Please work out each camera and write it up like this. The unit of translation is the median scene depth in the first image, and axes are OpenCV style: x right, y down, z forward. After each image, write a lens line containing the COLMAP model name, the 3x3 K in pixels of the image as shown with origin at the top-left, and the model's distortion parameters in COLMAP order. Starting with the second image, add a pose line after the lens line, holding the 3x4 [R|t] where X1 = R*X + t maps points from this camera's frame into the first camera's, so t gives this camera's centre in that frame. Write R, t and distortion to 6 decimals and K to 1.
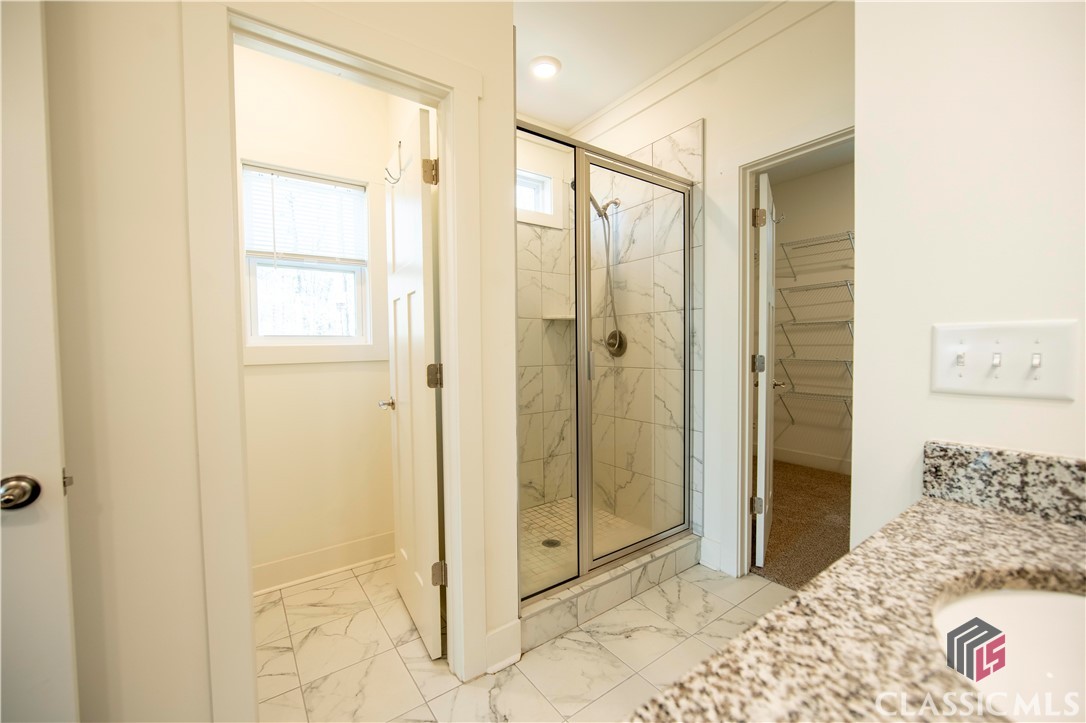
lens RADIAL K [[428.2, 0, 543.0], [0, 428.2, 361.5], [0, 0, 1]] dist [-0.017032, 0.000150]
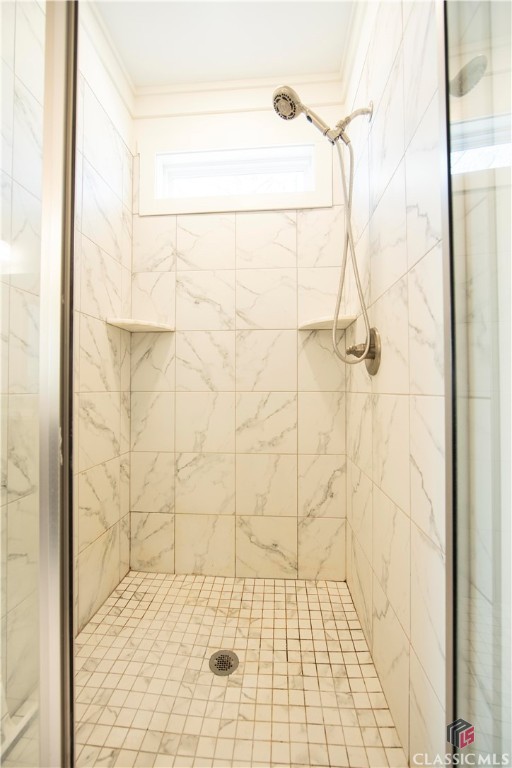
lens RADIAL K [[302.8, 0, 256.0], [0, 302.8, 384.0], [0, 0, 1]] dist [-0.017032, 0.000150]
pose [[0.762257, -0.003104, -0.647267, 0.378713], [-0.026475, 0.999002, -0.035970, 0.023738], [0.646733, 0.044555, 0.761414, 0.726515]]
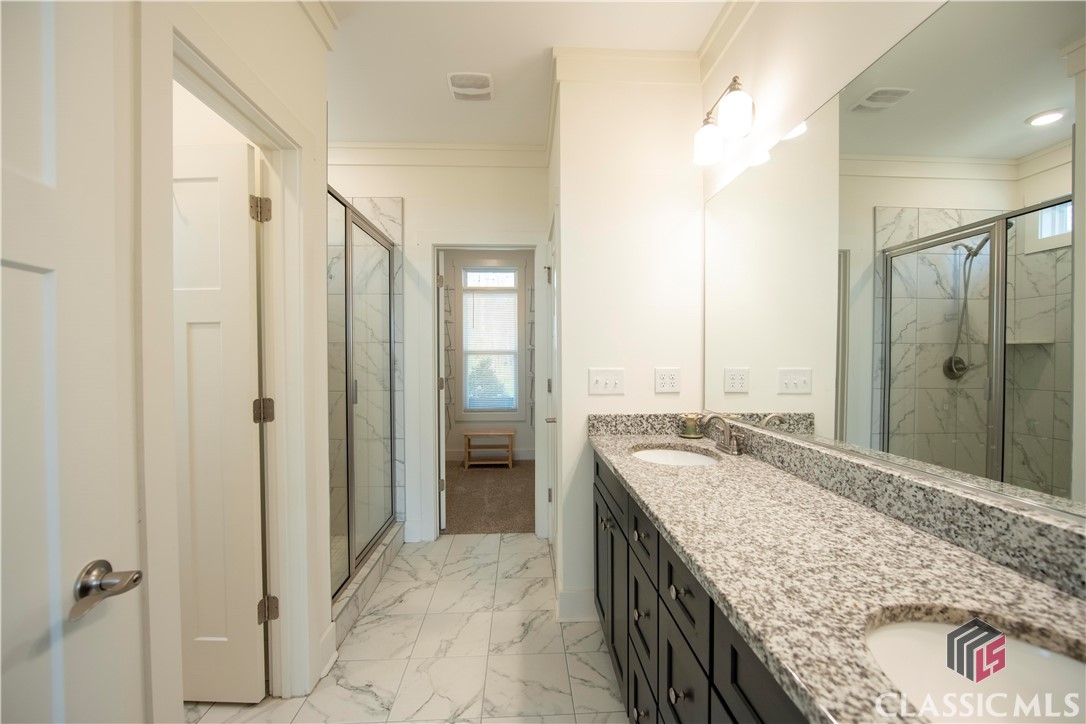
lens RADIAL K [[428.2, 0, 543.0], [0, 428.2, 362.0], [0, 0, 1]] dist [-0.017032, 0.000150]
pose [[0.558322, 0.001344, 0.829624, -0.455740], [0.028523, 0.999376, -0.020815, -0.026132], [-0.829134, 0.035285, 0.557935, -0.070460]]
